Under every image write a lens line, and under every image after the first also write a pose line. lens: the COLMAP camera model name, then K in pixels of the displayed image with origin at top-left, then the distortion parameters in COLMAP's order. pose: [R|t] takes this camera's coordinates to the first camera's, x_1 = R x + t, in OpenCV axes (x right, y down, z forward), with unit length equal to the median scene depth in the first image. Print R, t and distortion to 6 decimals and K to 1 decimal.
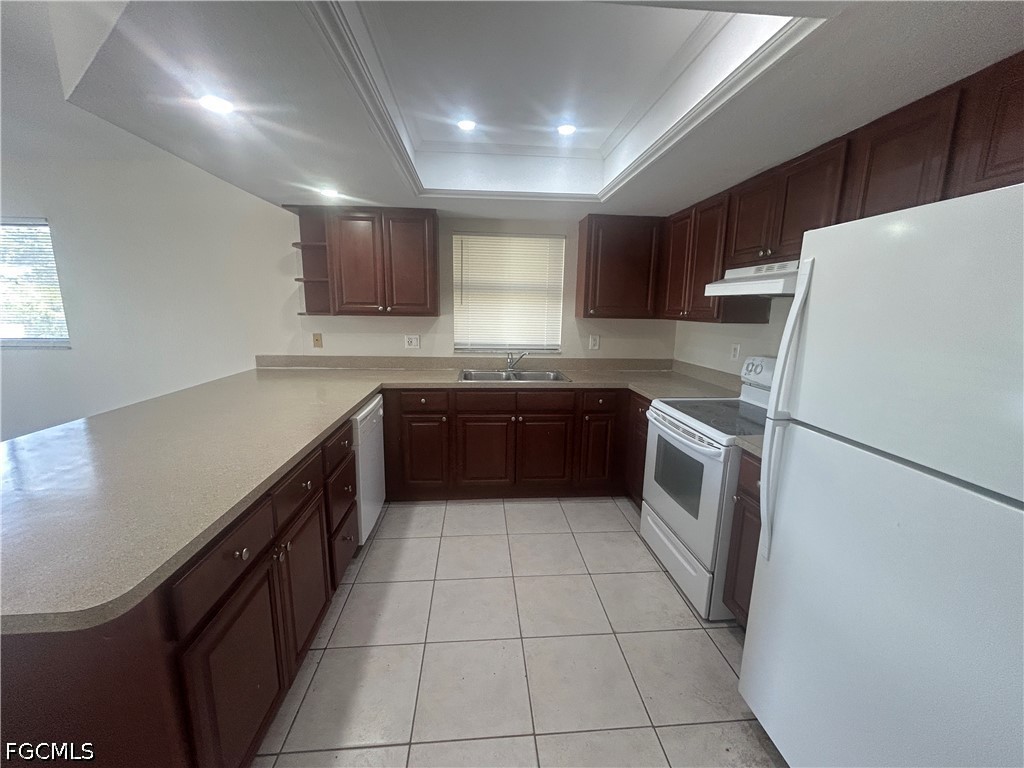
lens RADIAL K [[416.7, 0, 512.0], [0, 416.7, 384.0], [0, 0, 1]] dist [-0.000057, -0.000021]
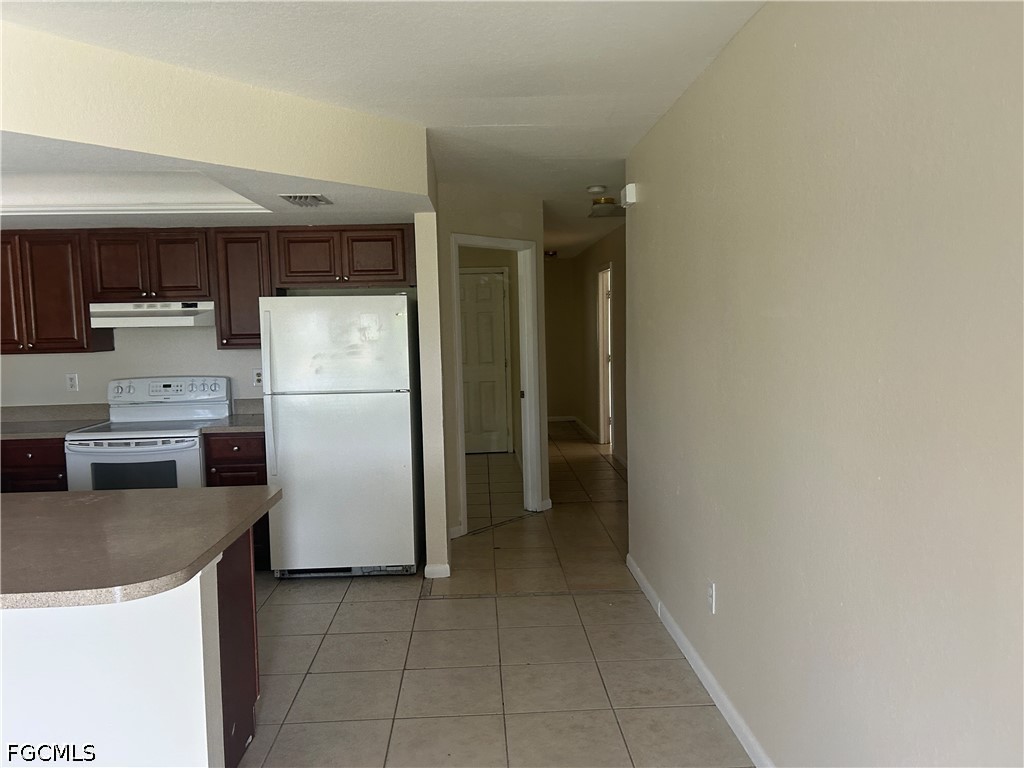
lens RADIAL K [[952.7, 0, 512.0], [0, 952.7, 384.0], [0, 0, 1]] dist [0.010013, 0.007931]
pose [[0.026060, -0.079597, 0.996486, -1.942568], [0.206253, 0.975805, 0.072551, -0.024450], [-0.978152, 0.203638, 0.041847, -0.130019]]
